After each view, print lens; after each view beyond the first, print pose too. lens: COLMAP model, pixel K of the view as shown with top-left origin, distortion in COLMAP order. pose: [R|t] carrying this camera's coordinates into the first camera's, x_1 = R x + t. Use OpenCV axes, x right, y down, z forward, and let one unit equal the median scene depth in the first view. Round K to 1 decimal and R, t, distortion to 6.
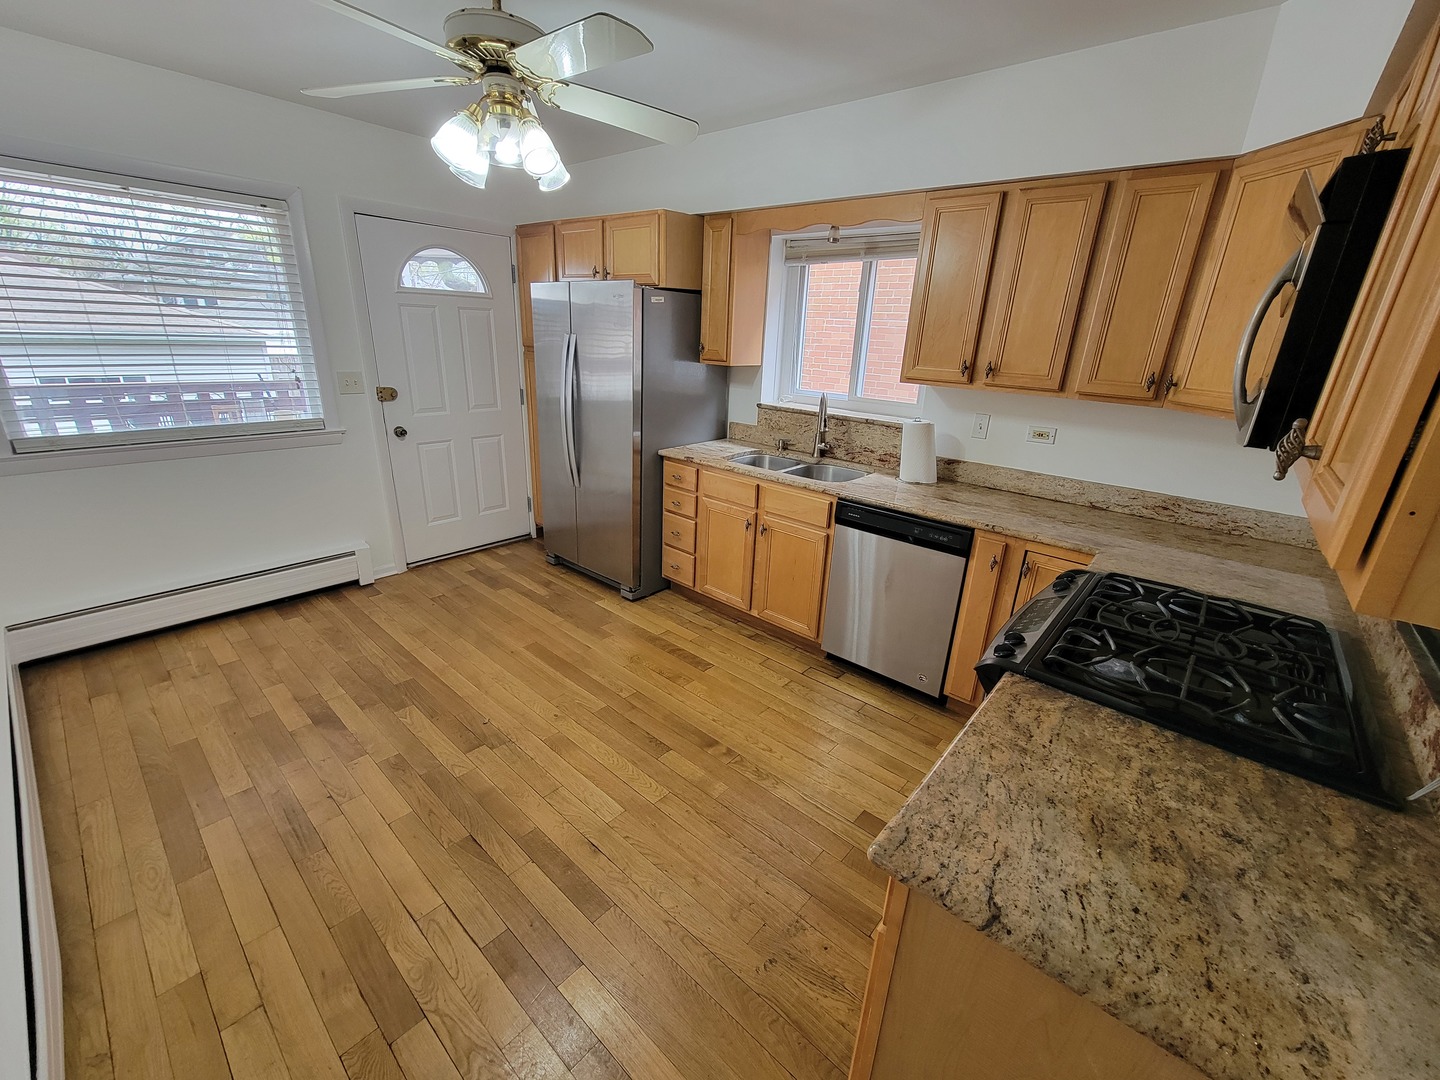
lens RADIAL K [[590.1, 0, 717.4], [0, 590.1, 541.7], [0, 0, 1]] dist [-0.003923, 0.002039]
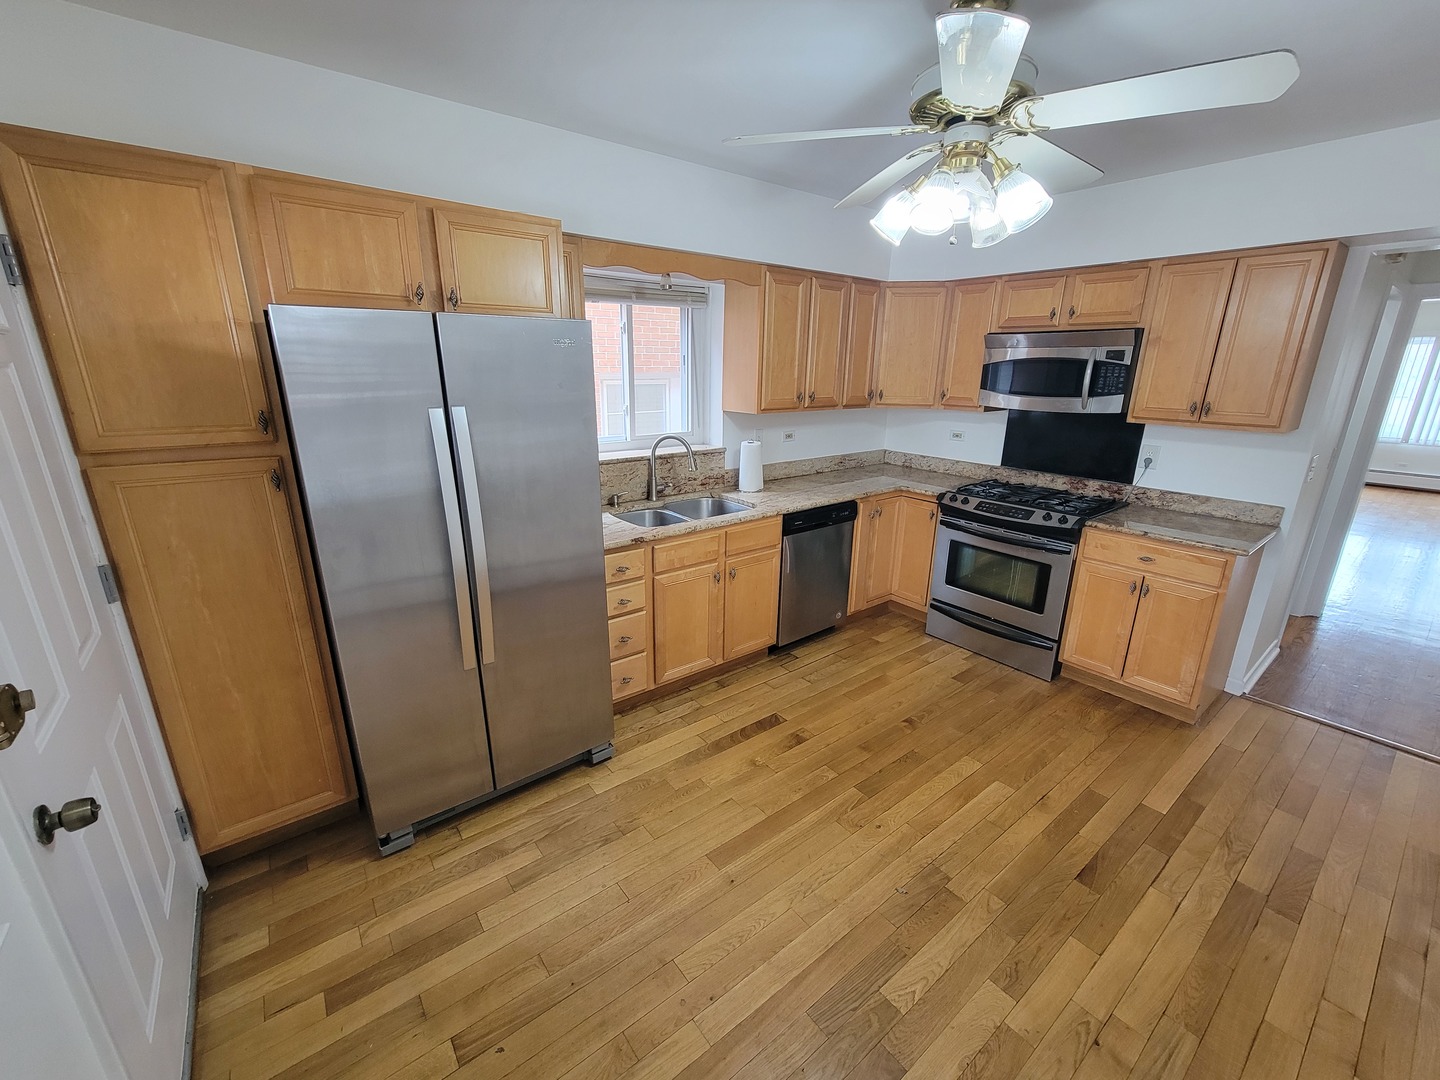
lens RADIAL K [[589.1, 0, 719.3], [0, 589.1, 541.8], [0, 0, 1]] dist [-0.001492, 0.000676]
pose [[0.187768, -0.323473, 0.927420, -0.963512], [0.330633, 0.909927, 0.250430, -0.376715], [-0.924892, 0.259613, 0.277806, 0.838833]]
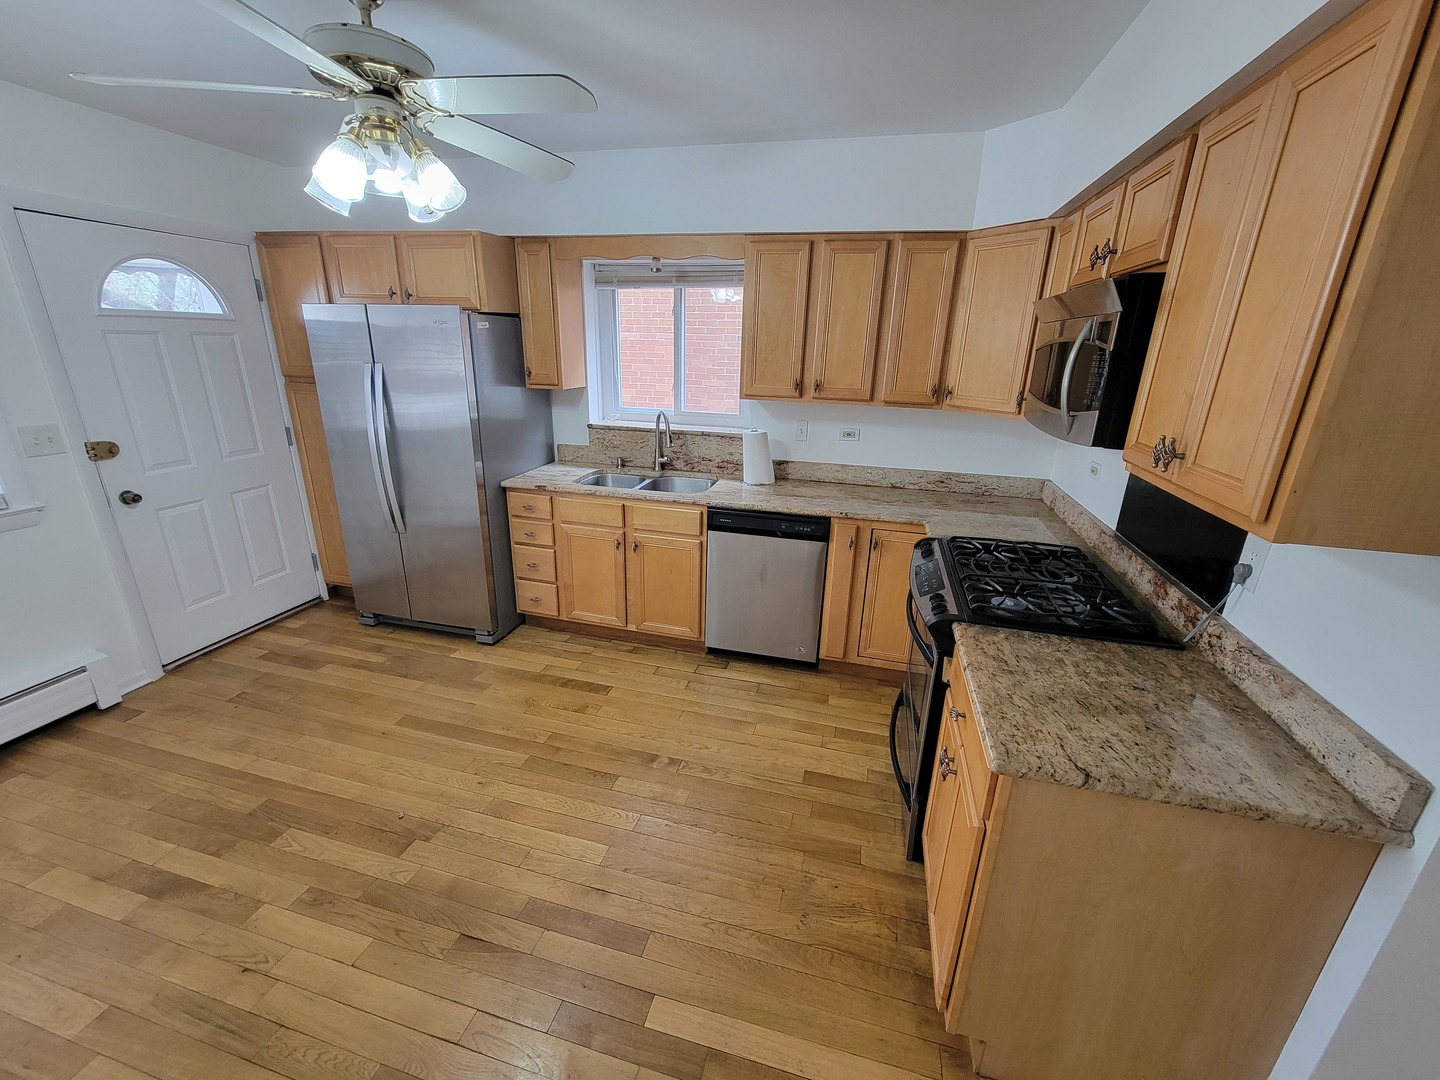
lens RADIAL K [[590.1, 0, 717.4], [0, 590.1, 541.7], [0, 0, 1]] dist [-0.003923, 0.002039]
pose [[0.895700, -0.160846, 0.414549, -0.254543], [0.161784, 0.986270, 0.033114, -0.045706], [-0.414184, 0.037407, 0.909424, -0.004132]]
